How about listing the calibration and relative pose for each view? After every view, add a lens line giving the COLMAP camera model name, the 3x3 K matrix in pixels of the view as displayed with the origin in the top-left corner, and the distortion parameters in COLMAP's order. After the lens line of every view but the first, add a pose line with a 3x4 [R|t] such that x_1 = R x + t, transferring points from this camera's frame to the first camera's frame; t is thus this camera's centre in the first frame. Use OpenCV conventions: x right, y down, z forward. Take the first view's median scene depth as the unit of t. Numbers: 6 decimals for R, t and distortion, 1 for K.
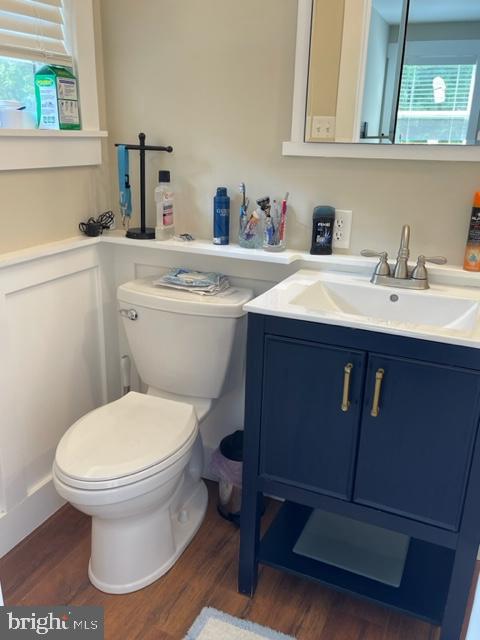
lens RADIAL K [[551.7, 0, 239.2], [0, 551.7, 318.6], [0, 0, 1]] dist [0.044733, -0.049101]
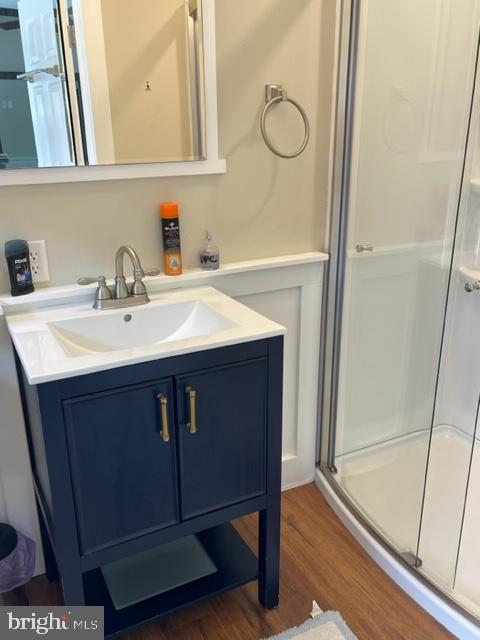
lens RADIAL K [[551.7, 0, 238.6], [0, 551.7, 322.2], [0, 0, 1]] dist [0.044733, -0.049101]
pose [[0.623482, -0.288917, 0.726496, -0.319796], [0.273027, 0.951175, 0.143955, -0.117662], [-0.732616, 0.108600, 0.671923, 0.179737]]
